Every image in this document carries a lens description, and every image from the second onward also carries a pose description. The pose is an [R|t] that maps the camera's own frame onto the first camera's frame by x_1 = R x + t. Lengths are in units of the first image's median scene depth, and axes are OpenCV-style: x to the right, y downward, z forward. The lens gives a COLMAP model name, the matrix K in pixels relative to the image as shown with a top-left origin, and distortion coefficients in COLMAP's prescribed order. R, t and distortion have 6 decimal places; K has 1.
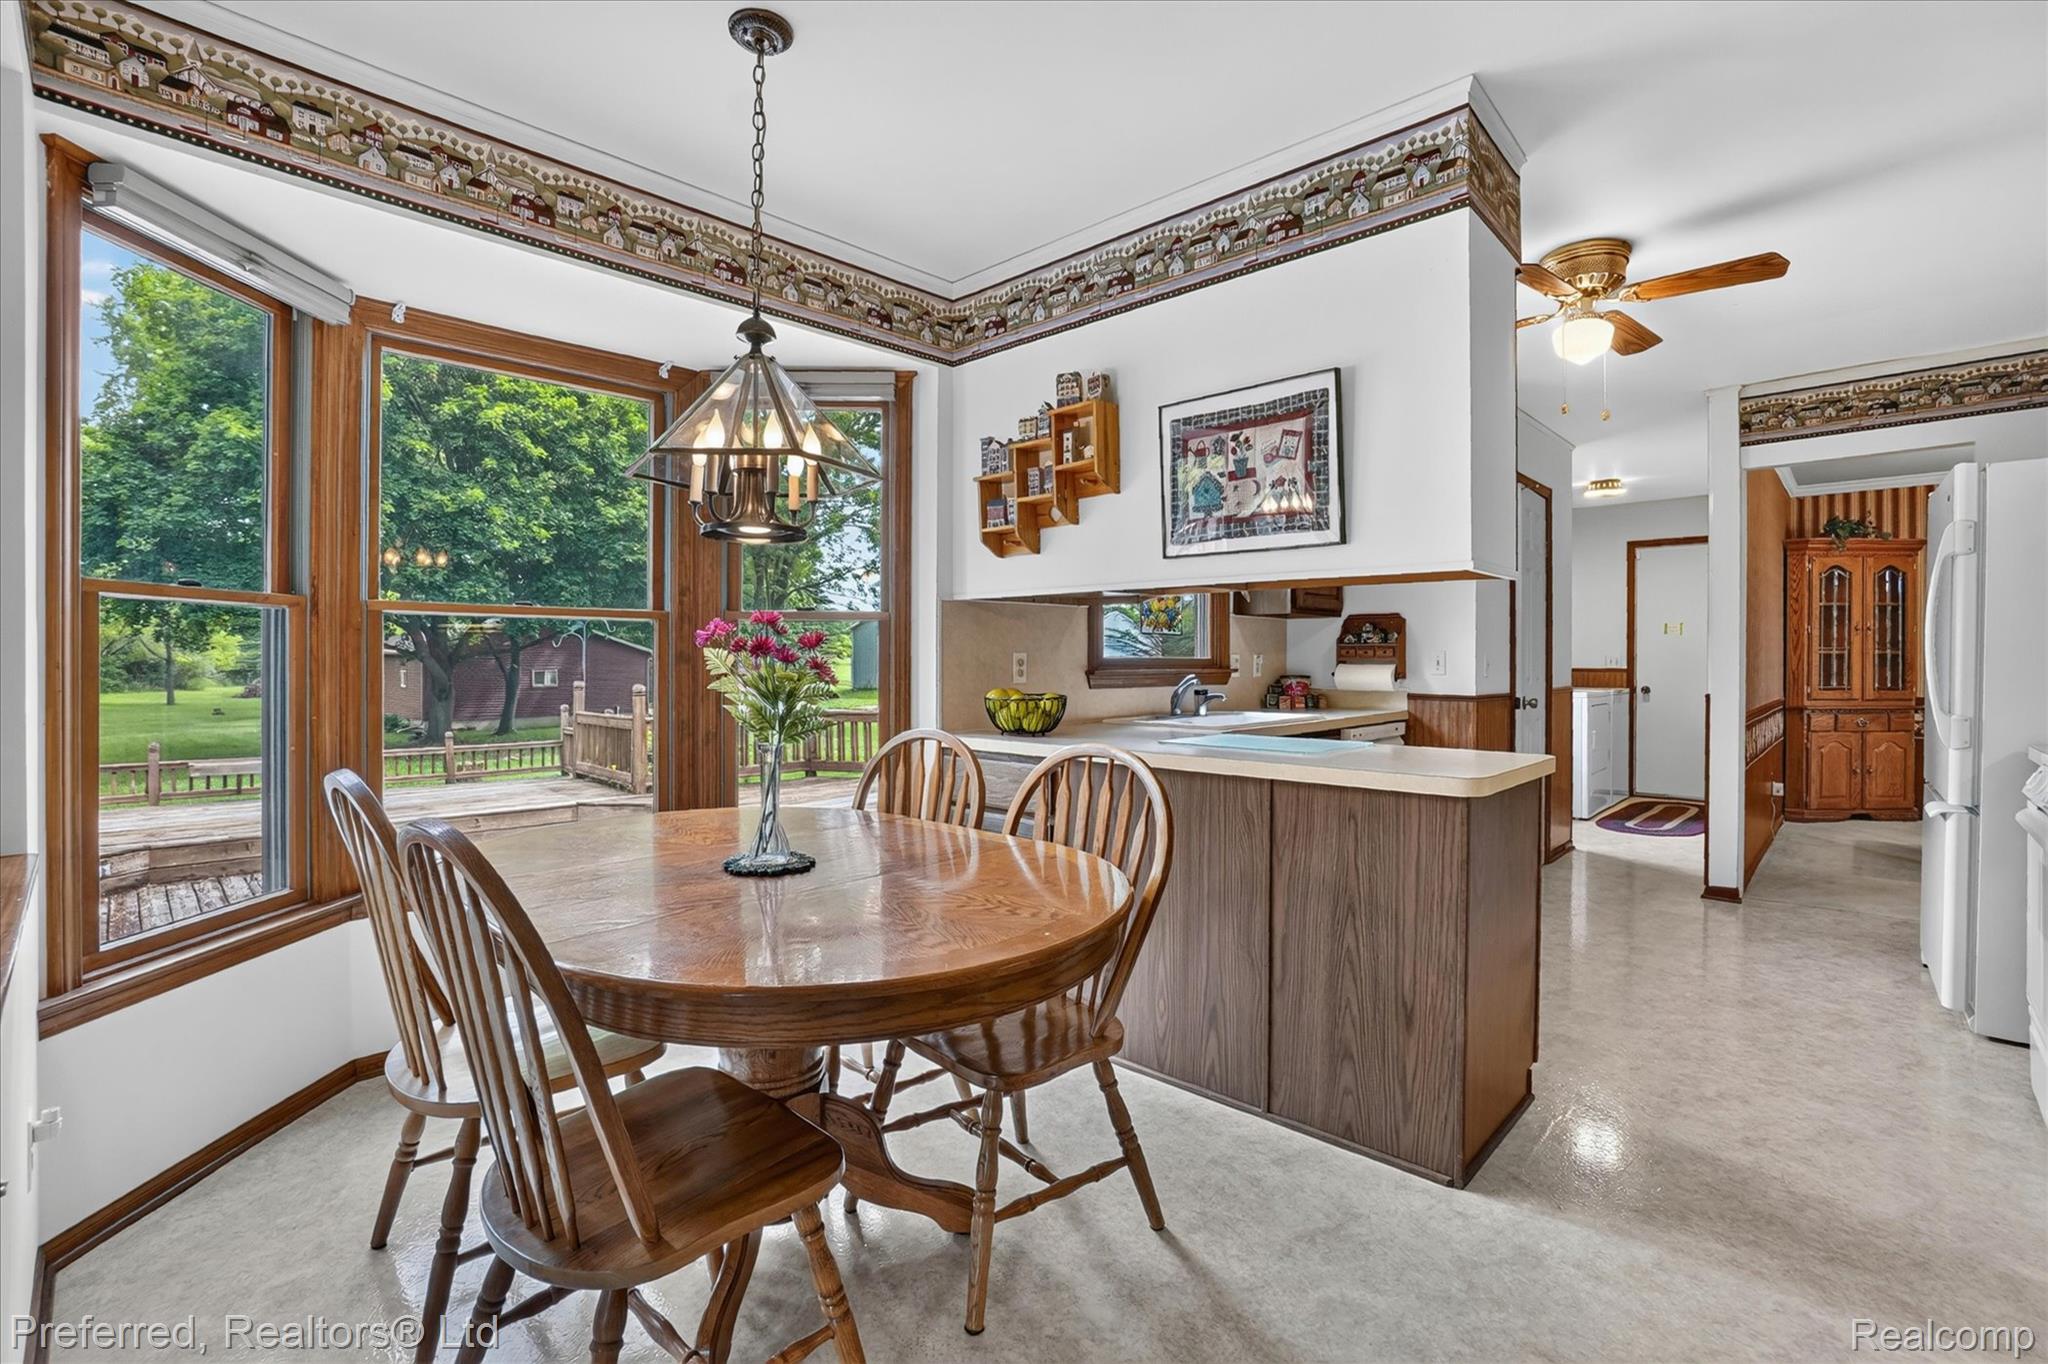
lens RADIAL K [[934.0, 0, 1031.0], [0, 934.0, 670.3], [0, 0, 1]] dist [-0.021365, 0.000134]
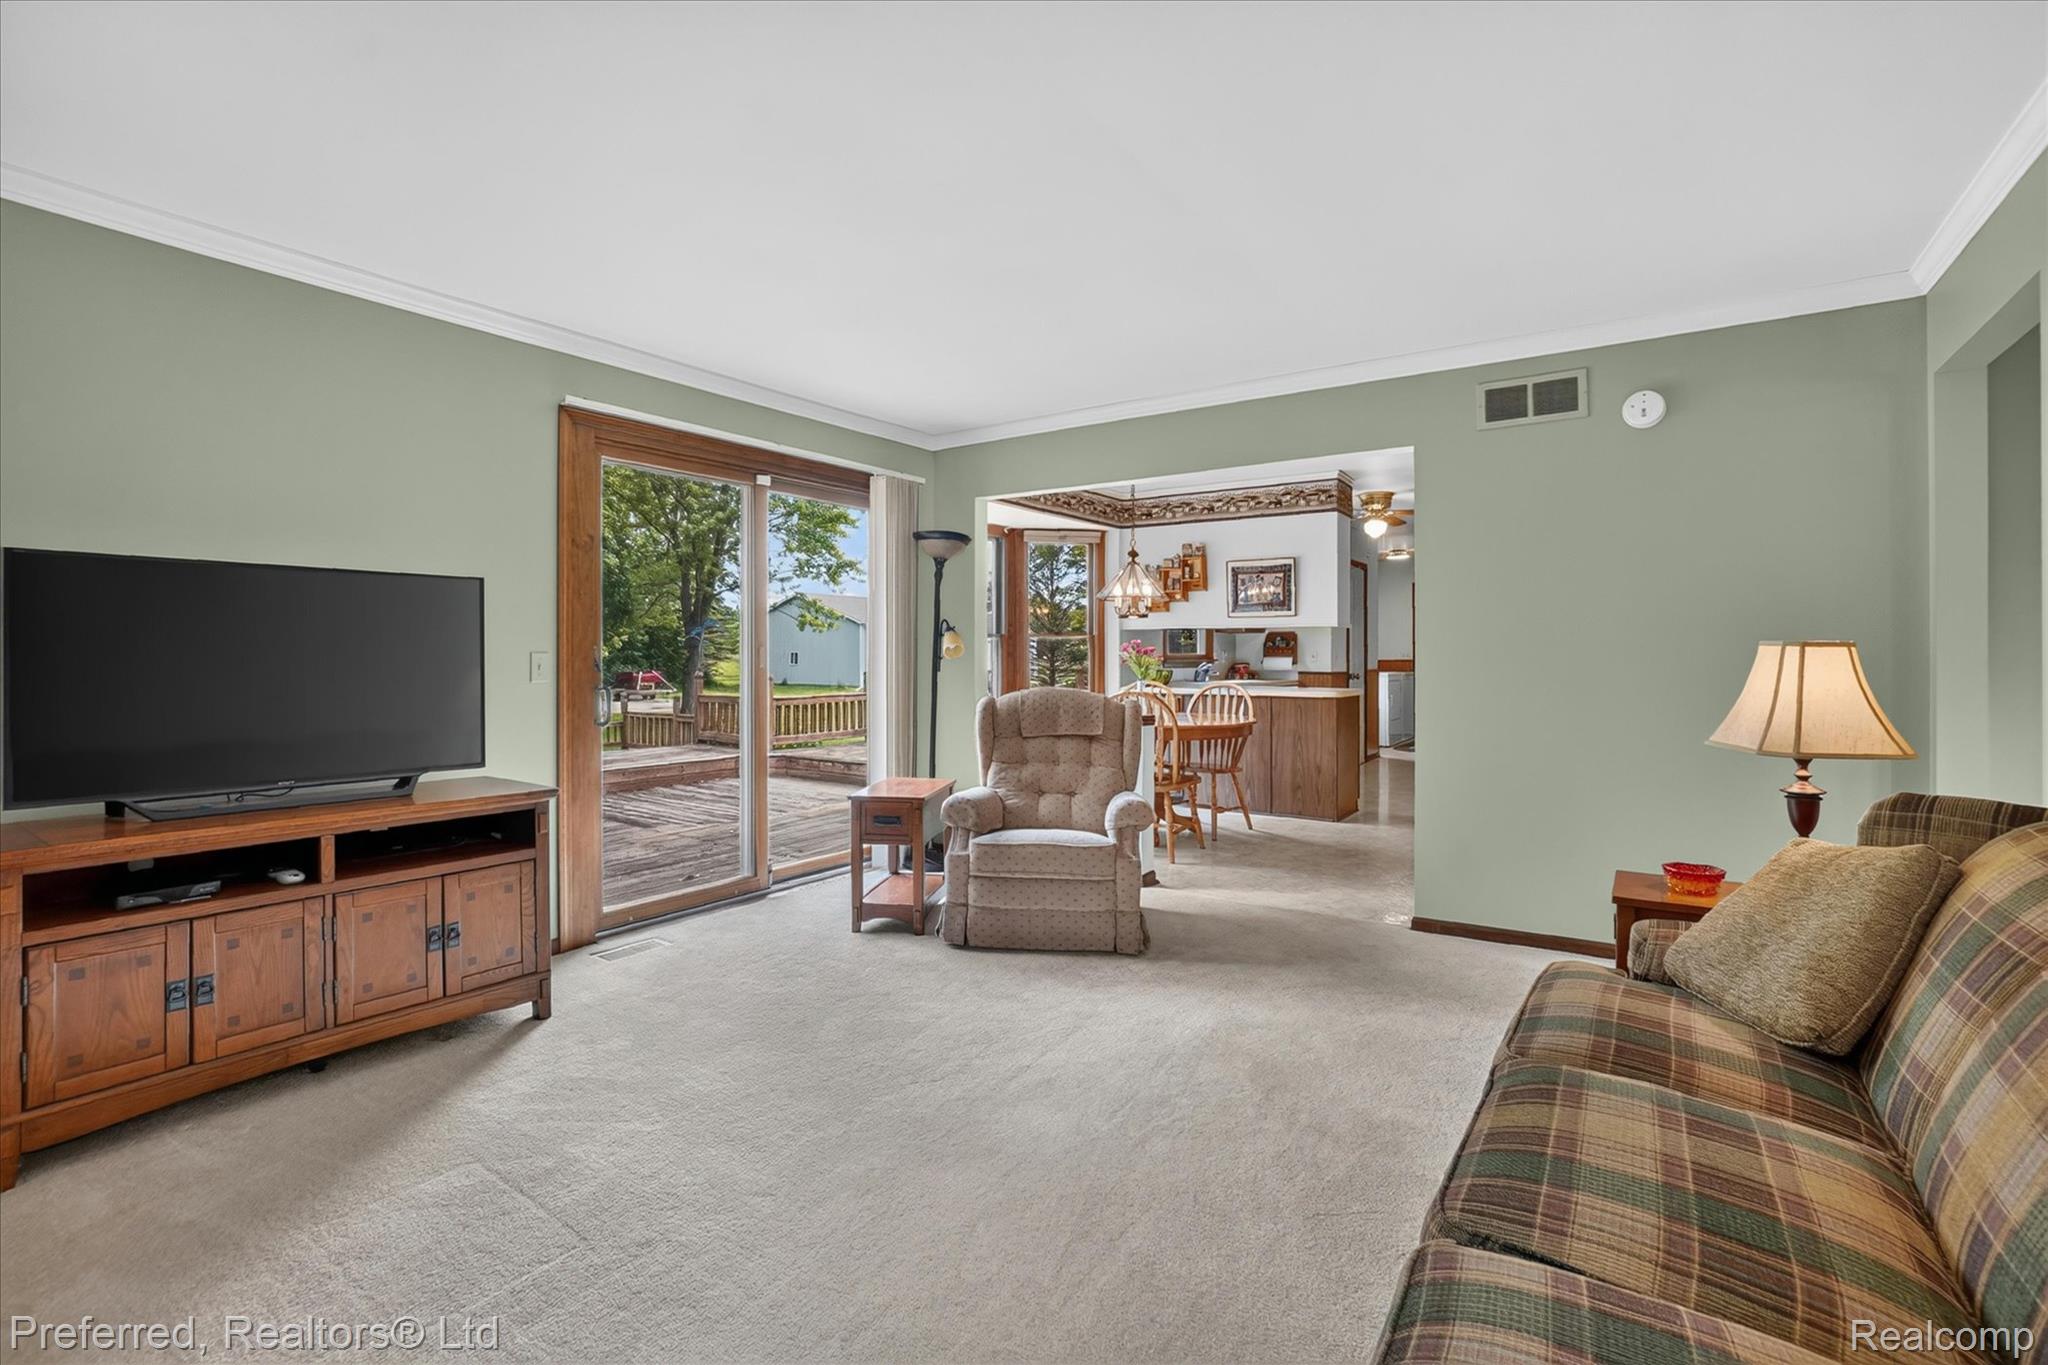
lens RADIAL K [[954.5, 0, 1020.4], [0, 954.5, 654.1], [0, 0, 1]] dist [0.001327, 0.000070]
pose [[0.988195, 0.000600, 0.153199, -0.767680], [0.001197, 0.999932, -0.011634, 0.015640], [-0.153195, 0.011680, 0.988127, -1.436157]]
